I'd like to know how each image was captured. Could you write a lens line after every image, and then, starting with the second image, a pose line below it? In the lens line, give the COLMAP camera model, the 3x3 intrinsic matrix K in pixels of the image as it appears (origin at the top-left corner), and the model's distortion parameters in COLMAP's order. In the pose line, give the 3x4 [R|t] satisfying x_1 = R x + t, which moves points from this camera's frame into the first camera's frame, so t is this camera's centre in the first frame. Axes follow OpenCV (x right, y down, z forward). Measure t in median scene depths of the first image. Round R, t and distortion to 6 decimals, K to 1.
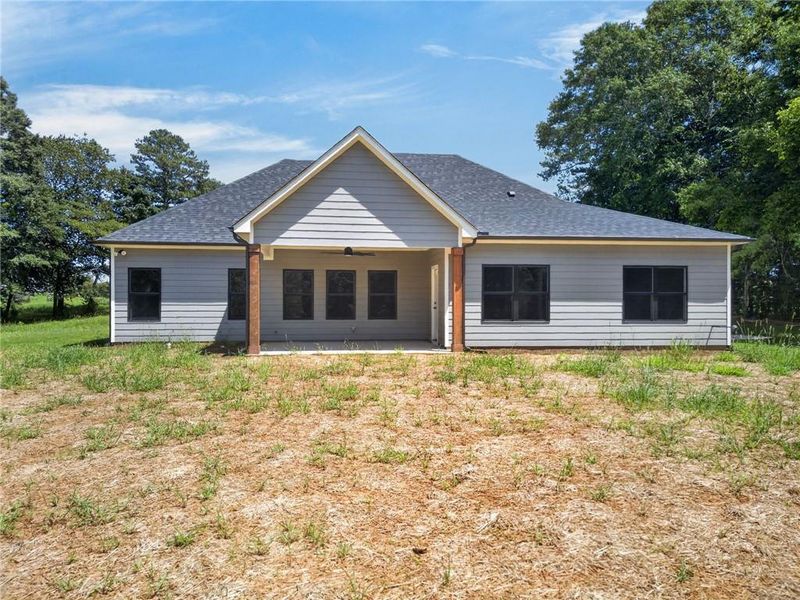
lens RADIAL K [[564.5, 0, 400.0], [0, 564.5, 300.0], [0, 0, 1]] dist [0.003128, -0.000408]
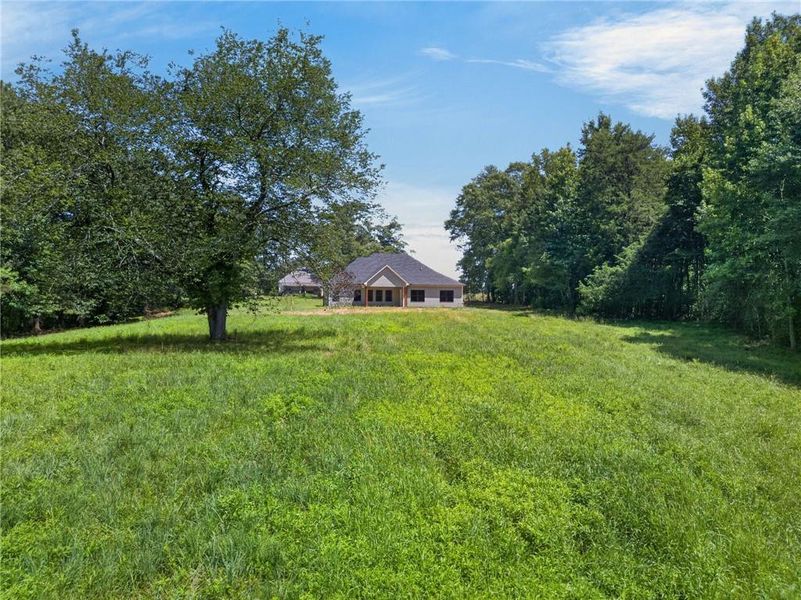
lens RADIAL K [[565.2, 0, 400.5], [0, 565.2, 300.0], [0, 0, 1]] dist [0.003128, -0.000408]
pose [[0.998060, 0.013015, 0.060887, -0.232221], [-0.014607, 0.999561, 0.025773, -0.098700], [-0.060525, -0.026613, 0.997812, -3.770032]]
